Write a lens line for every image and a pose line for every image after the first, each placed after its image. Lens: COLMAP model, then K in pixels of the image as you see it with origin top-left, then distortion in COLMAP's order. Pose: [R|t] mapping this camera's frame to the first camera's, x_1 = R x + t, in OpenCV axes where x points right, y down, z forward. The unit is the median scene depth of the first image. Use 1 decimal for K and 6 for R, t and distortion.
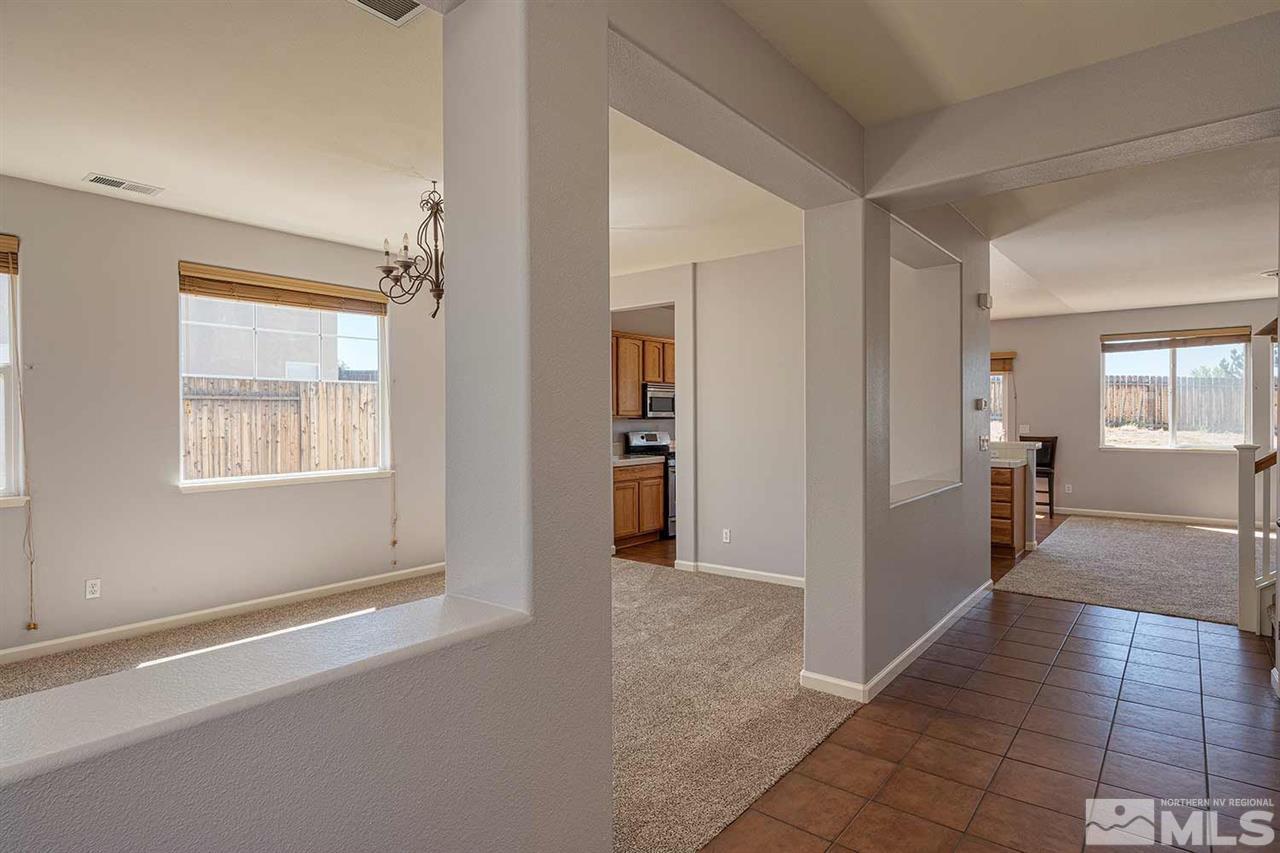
lens RADIAL K [[674.9, 0, 640.0], [0, 674.9, 426.5], [0, 0, 1]] dist [-0.001208, 0.001288]
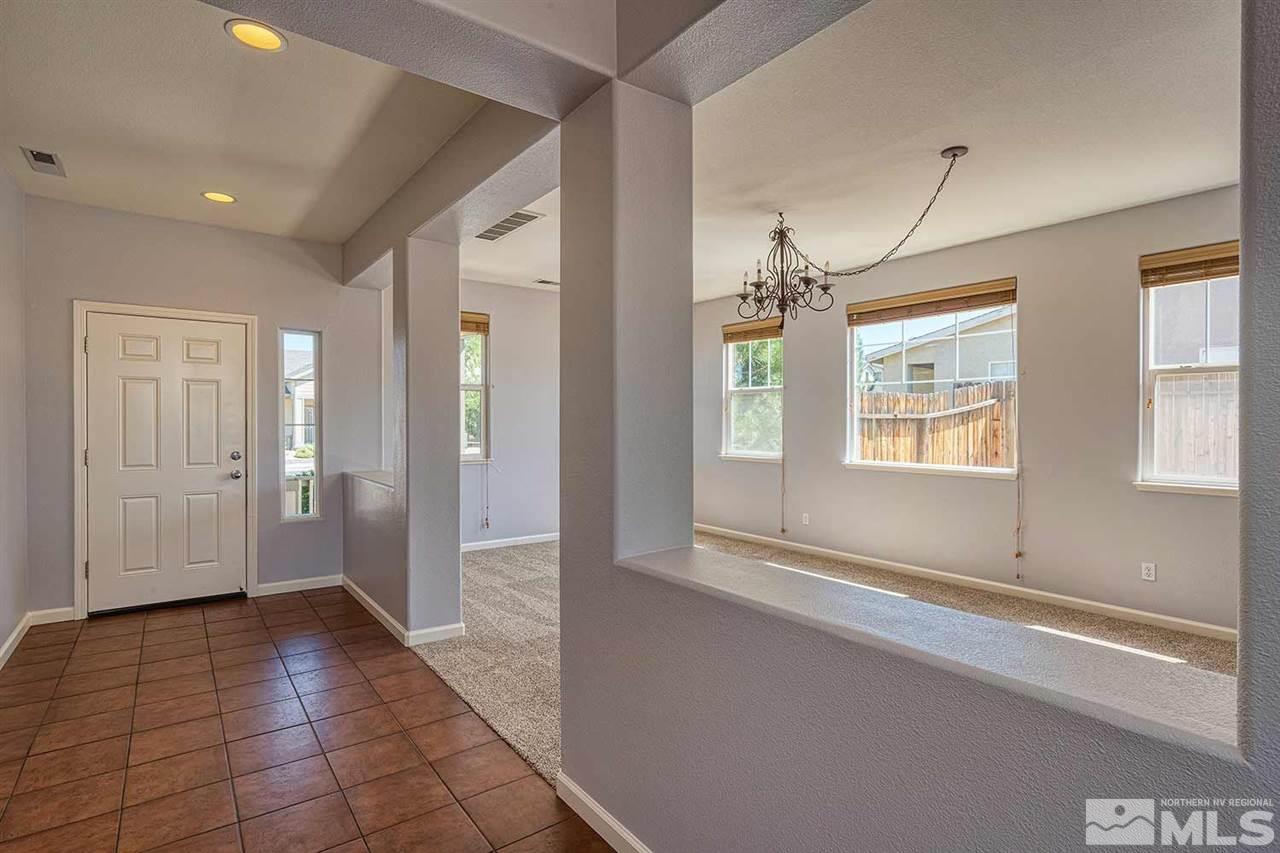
lens RADIAL K [[625.2, 0, 640.0], [0, 625.2, 426.5], [0, 0, 1]] dist [-0.003207, -0.000149]
pose [[-0.247814, 0.016998, -0.968659, 0.706285], [-0.010855, 0.999735, 0.020320, -0.011169], [0.968747, 0.015551, -0.247563, 0.903060]]
